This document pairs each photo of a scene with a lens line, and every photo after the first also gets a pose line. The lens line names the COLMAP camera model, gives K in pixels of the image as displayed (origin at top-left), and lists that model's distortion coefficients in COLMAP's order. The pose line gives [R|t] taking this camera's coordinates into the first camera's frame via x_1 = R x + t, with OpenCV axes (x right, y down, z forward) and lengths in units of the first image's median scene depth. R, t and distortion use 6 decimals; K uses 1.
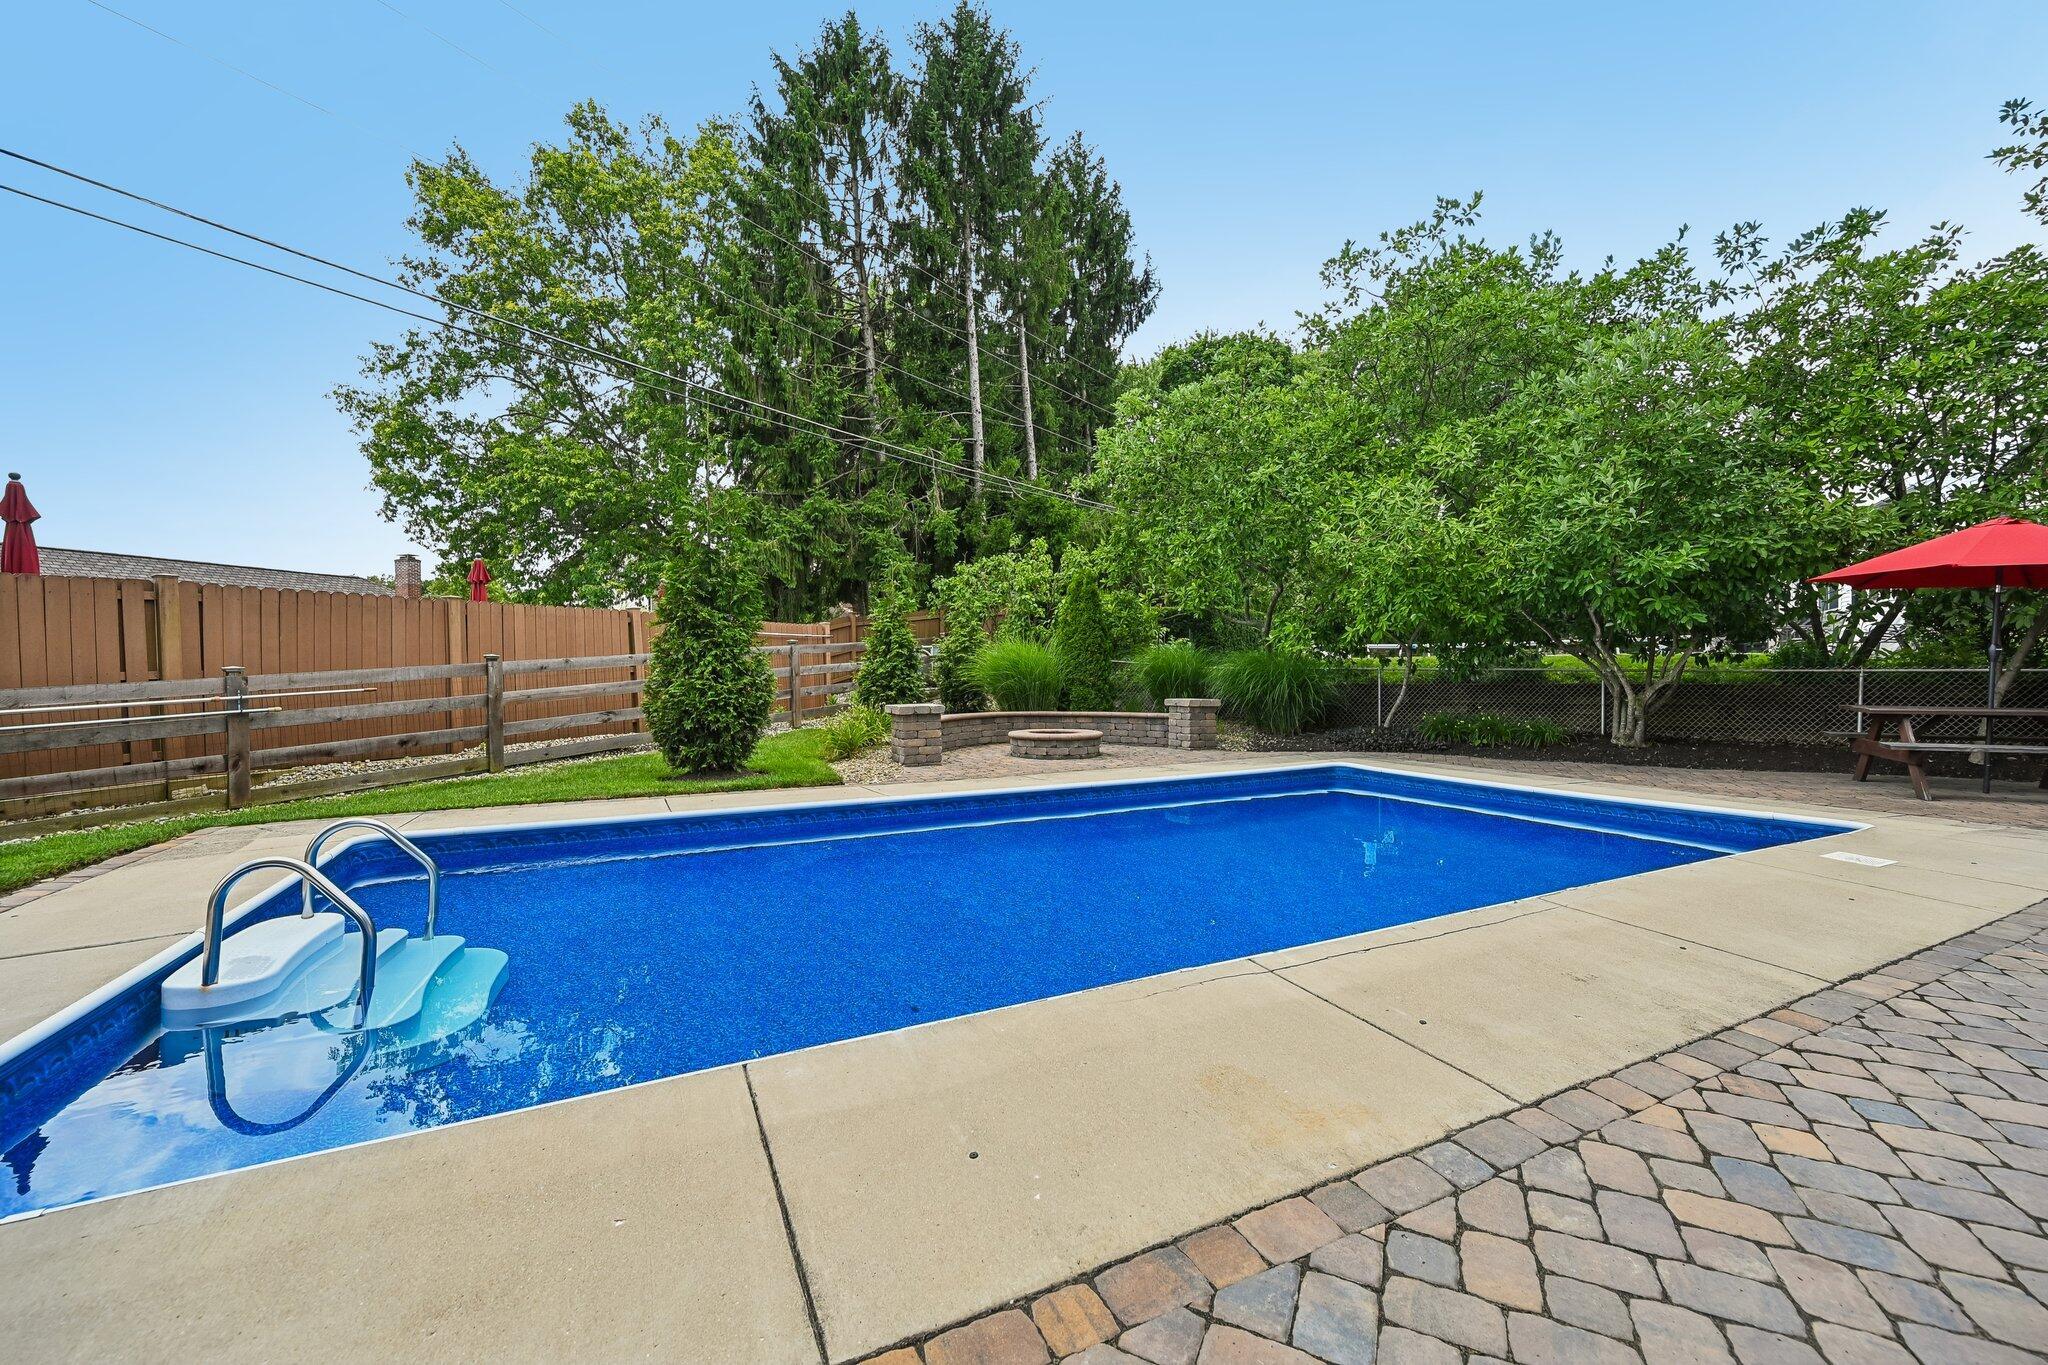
lens RADIAL K [[814.3, 0, 1022.0], [0, 814.3, 679.6], [0, 0, 1]] dist [-0.003298, -0.000206]
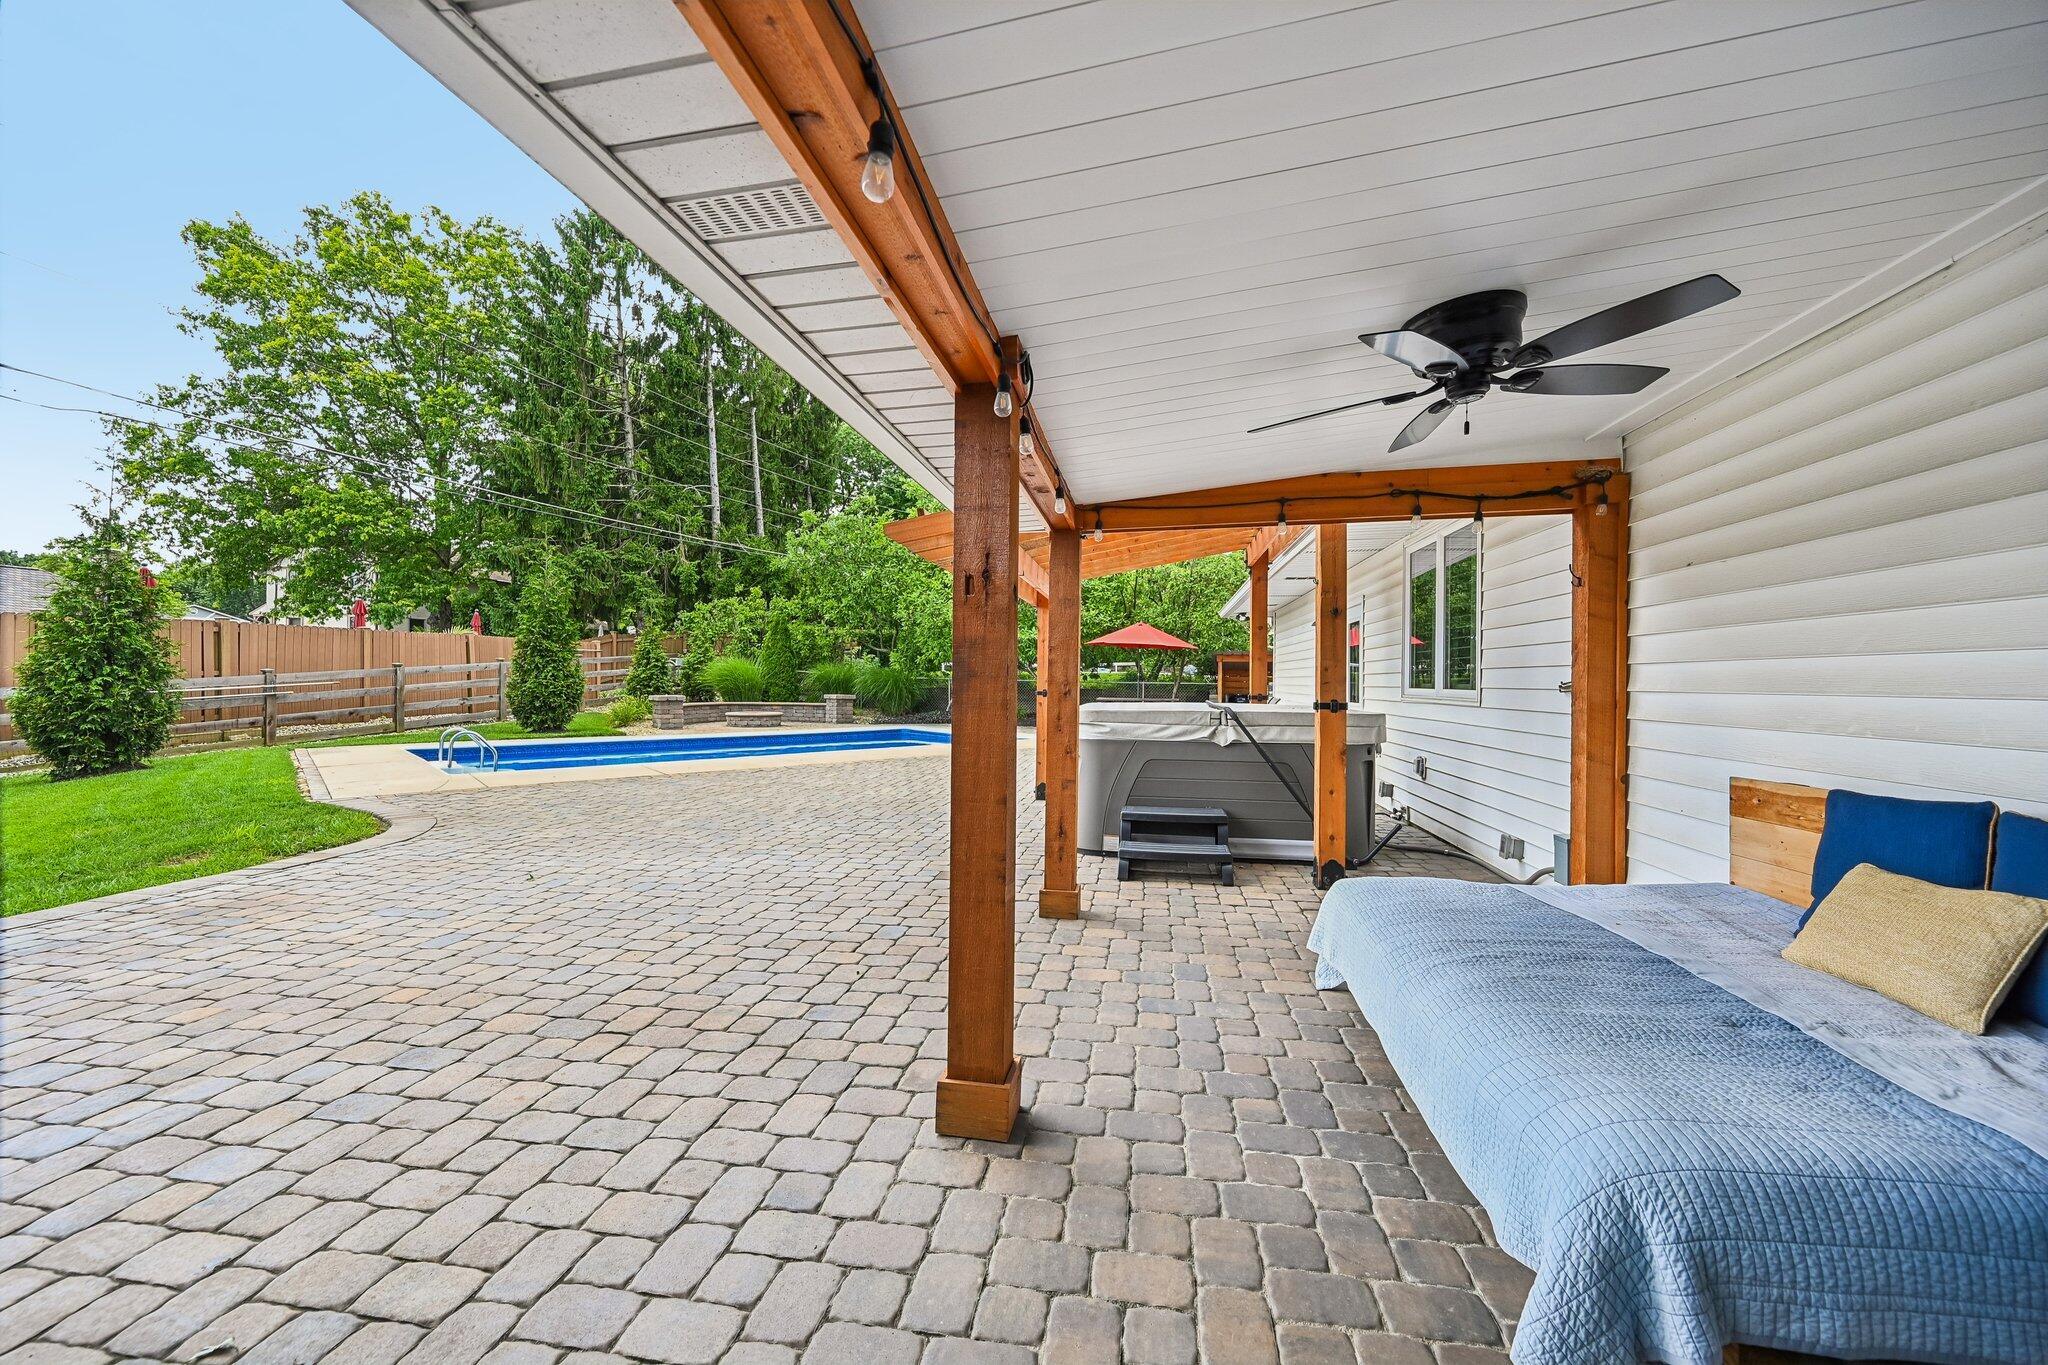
lens RADIAL K [[814.3, 0, 1022.2], [0, 814.3, 680.1], [0, 0, 1]] dist [-0.003298, -0.000206]
pose [[0.956754, 0.012539, 0.290629, 0.058358], [-0.010284, 0.999904, -0.009286, 0.003911], [-0.290717, 0.005895, 0.956791, -0.579259]]
